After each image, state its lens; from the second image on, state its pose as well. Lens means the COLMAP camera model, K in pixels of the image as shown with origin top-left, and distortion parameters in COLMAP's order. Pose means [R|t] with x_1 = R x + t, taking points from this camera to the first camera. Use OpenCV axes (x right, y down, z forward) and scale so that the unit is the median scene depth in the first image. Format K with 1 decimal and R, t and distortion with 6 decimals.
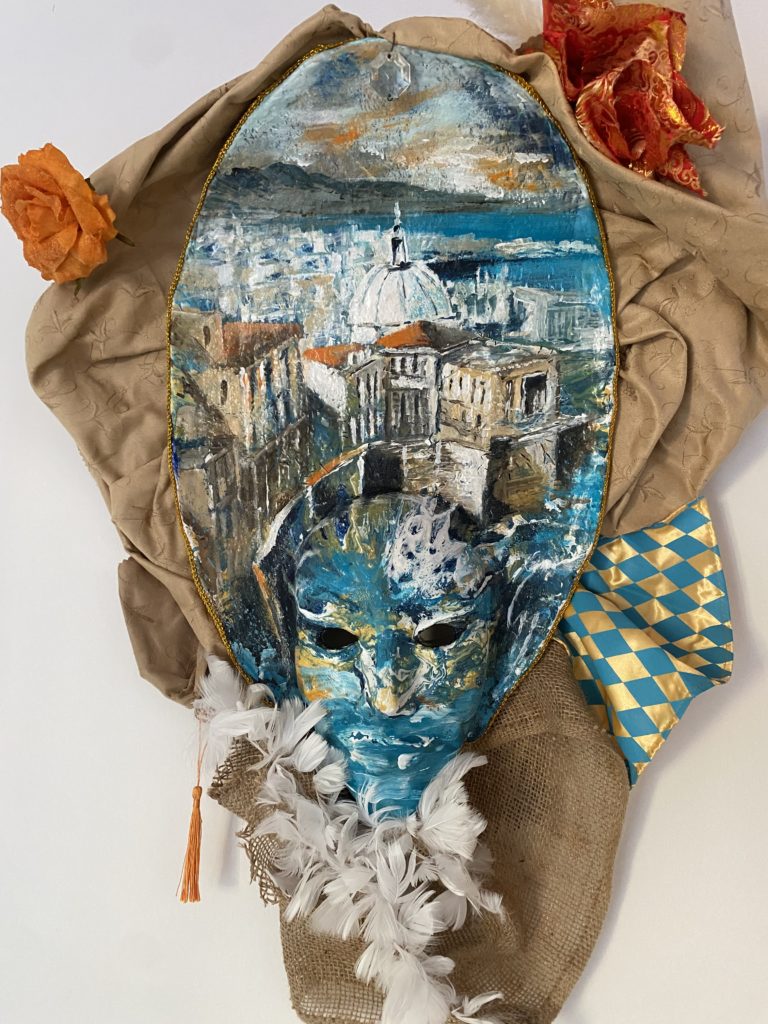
lens RADIAL K [[813.4, 0, 383.8], [0, 813.4, 498.5], [0, 0, 1]] dist [0.064991, -0.118669]
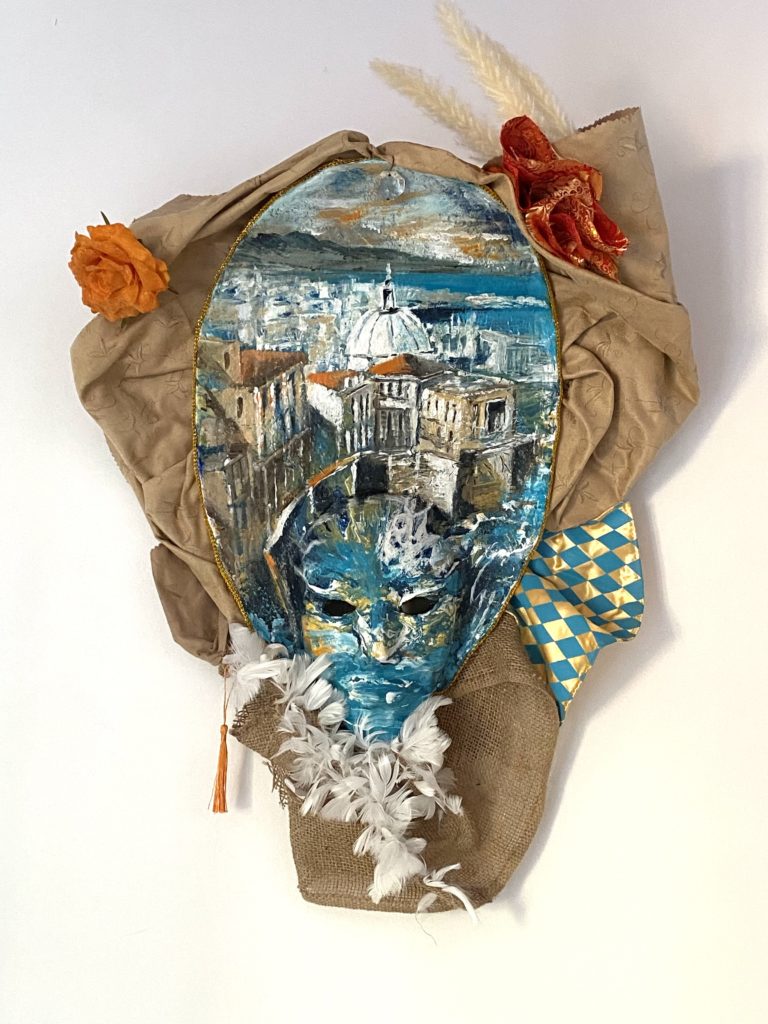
lens RADIAL K [[1505.3, 0, 385.7], [0, 1505.3, 510.5], [0, 0, 1]] dist [0.207227, 0.000000]
pose [[0.997094, 0.012016, 0.075229, -0.155449], [-0.015679, 0.998710, 0.048292, -0.094108], [-0.074551, -0.049331, 0.995996, -1.301071]]
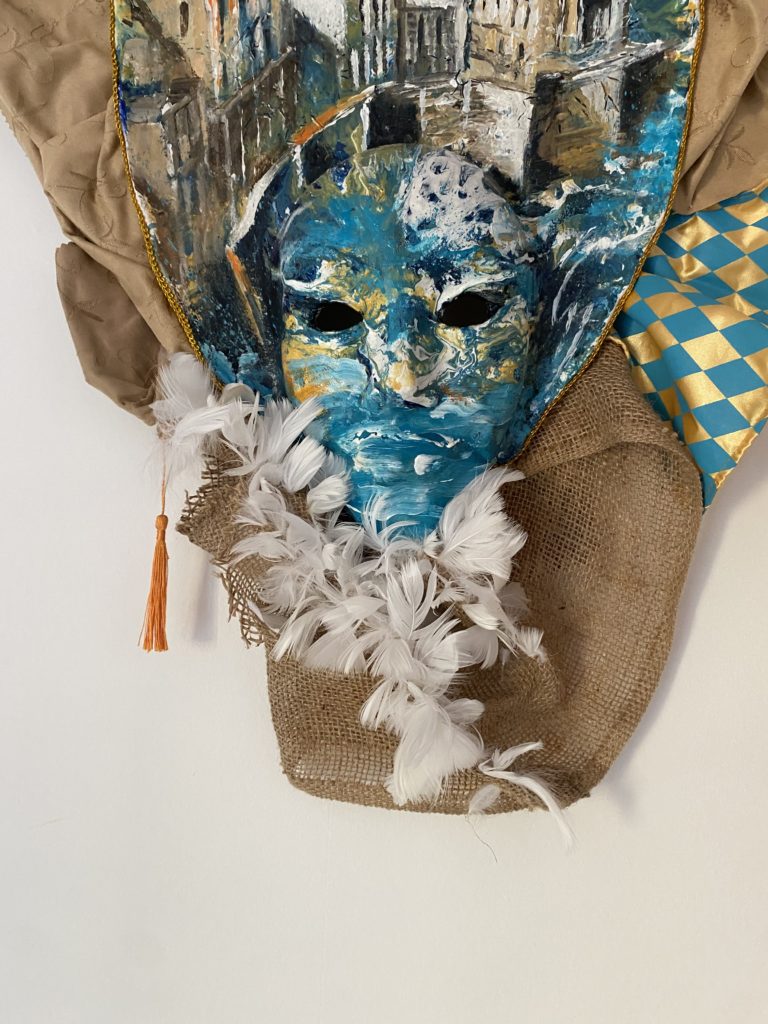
lens RADIAL K [[813.4, 0, 388.9], [0, 813.4, 502.6], [0, 0, 1]] dist [0.064991, -0.118669]
pose [[0.999896, 0.002925, 0.014145, -0.016237], [-0.004546, 0.993251, 0.115896, 0.239653], [-0.013711, -0.115948, 0.993161, 0.199121]]
